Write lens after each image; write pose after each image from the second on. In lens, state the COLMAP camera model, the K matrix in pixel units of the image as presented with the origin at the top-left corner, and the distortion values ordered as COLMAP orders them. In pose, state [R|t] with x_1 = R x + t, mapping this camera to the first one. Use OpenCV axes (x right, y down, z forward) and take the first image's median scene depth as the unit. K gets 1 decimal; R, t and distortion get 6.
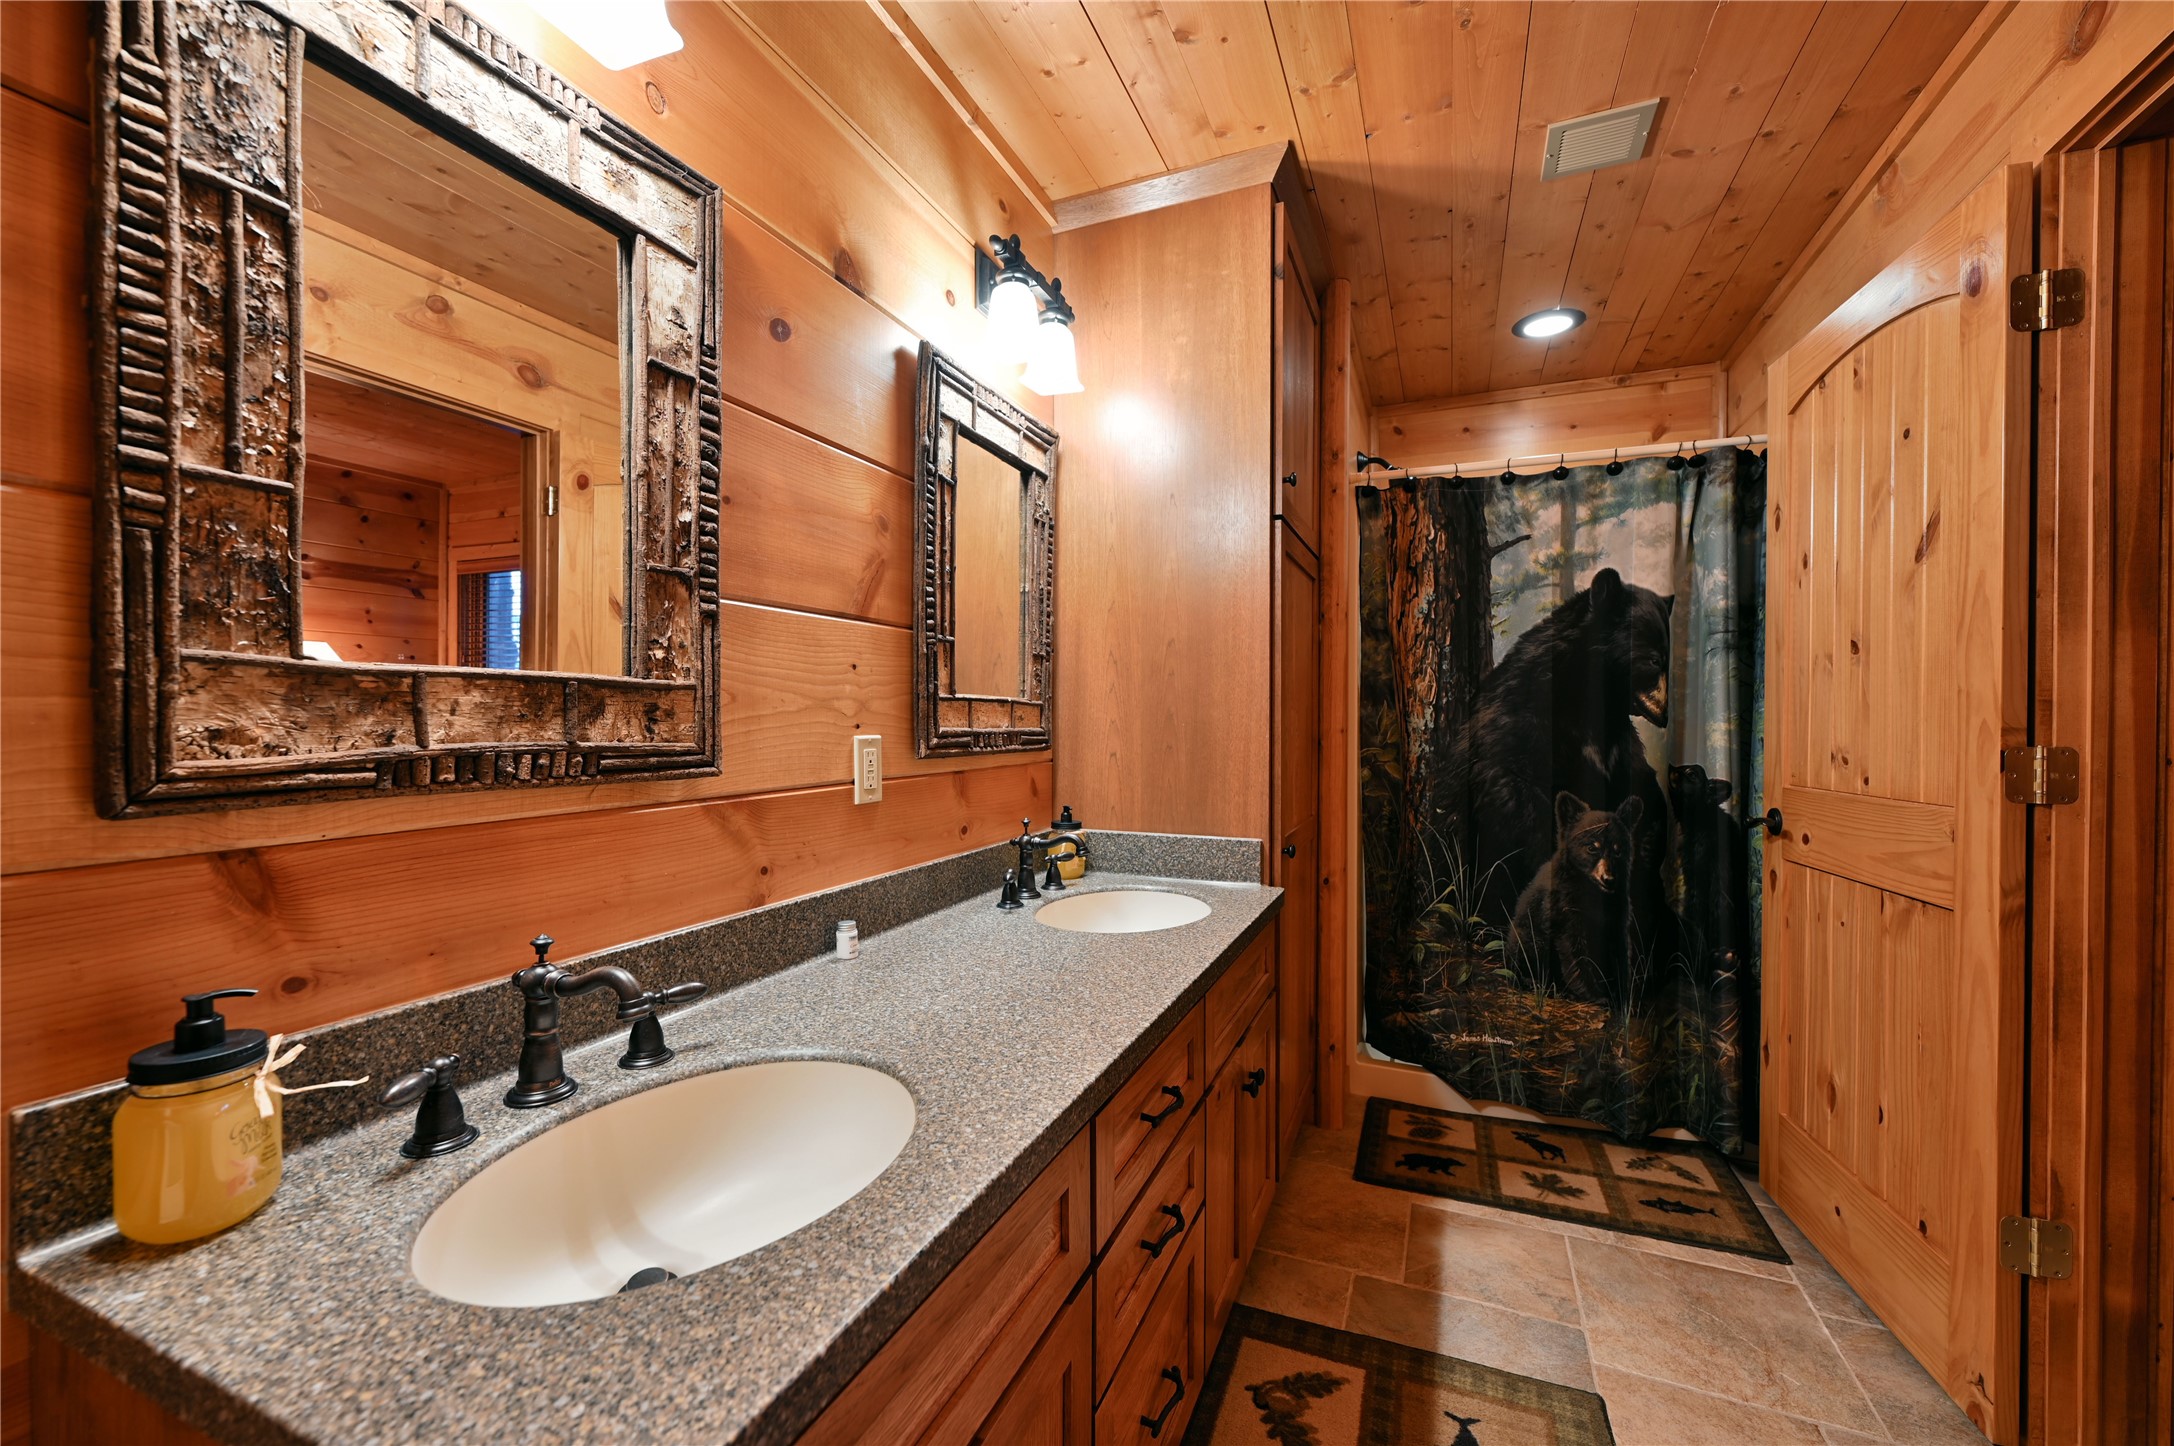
lens RADIAL K [[860.9, 0, 1092.9], [0, 860.9, 721.8], [0, 0, 1]] dist [-0.001269, 0.000995]
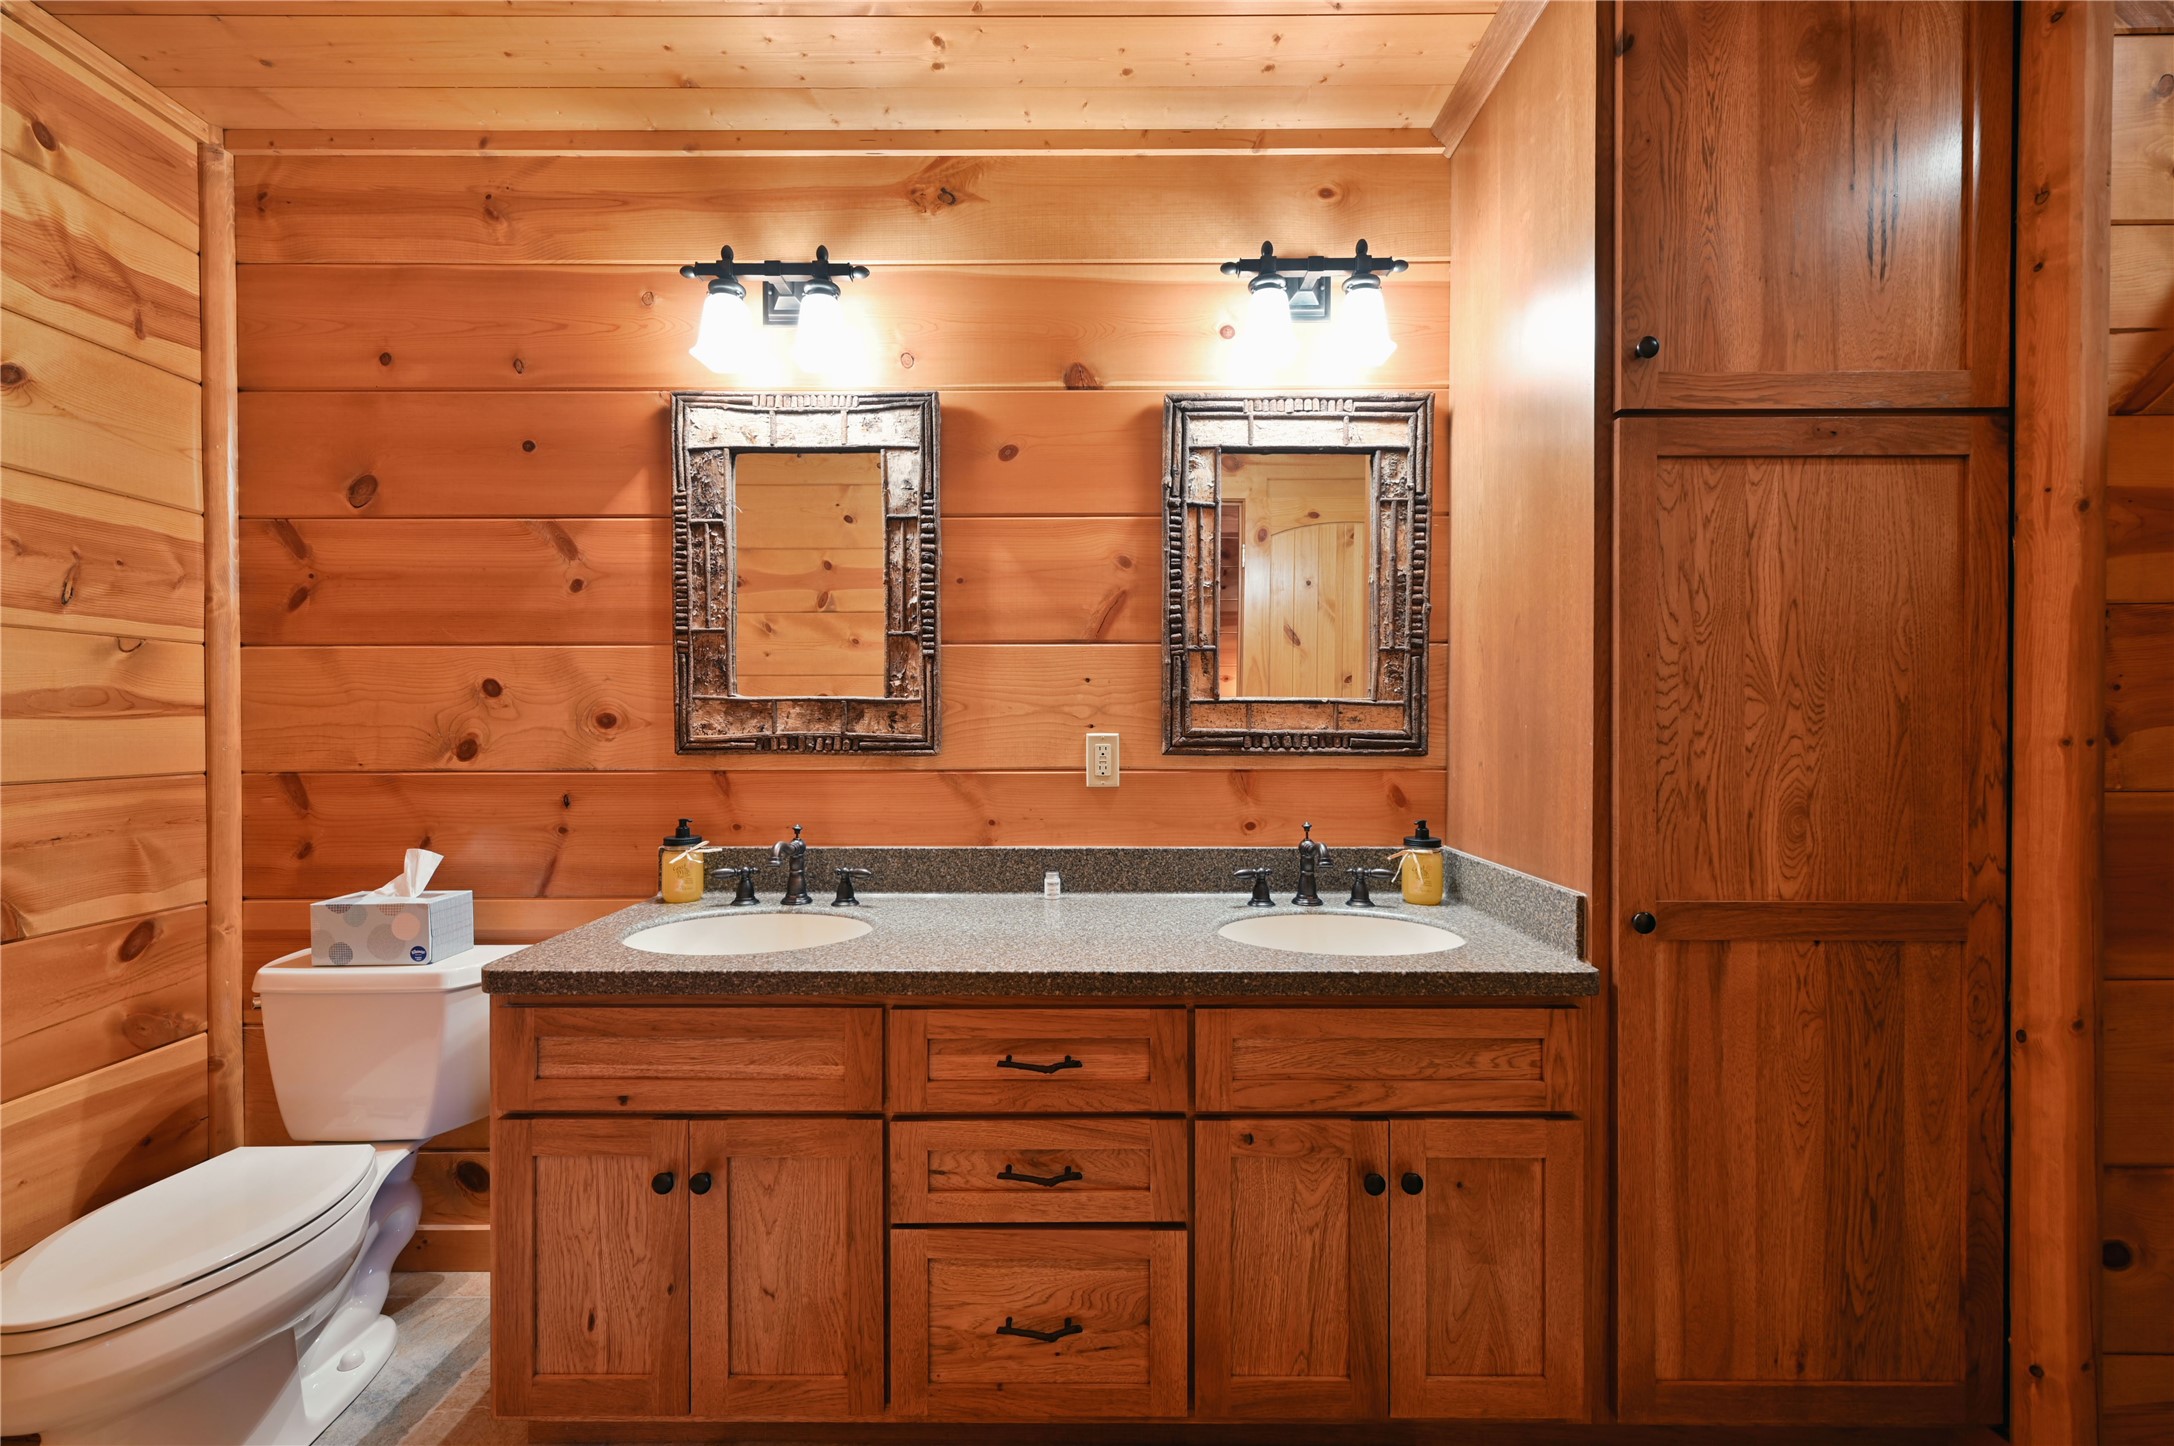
lens RADIAL K [[860.9, 0, 1096.3], [0, 860.9, 723.2], [0, 0, 1]] dist [-0.001269, 0.000995]
pose [[0.387830, -0.004947, -0.921718, 1.194889], [-0.003228, 0.999972, -0.006725, 0.012317], [0.921725, 0.005584, 0.387803, 0.667229]]
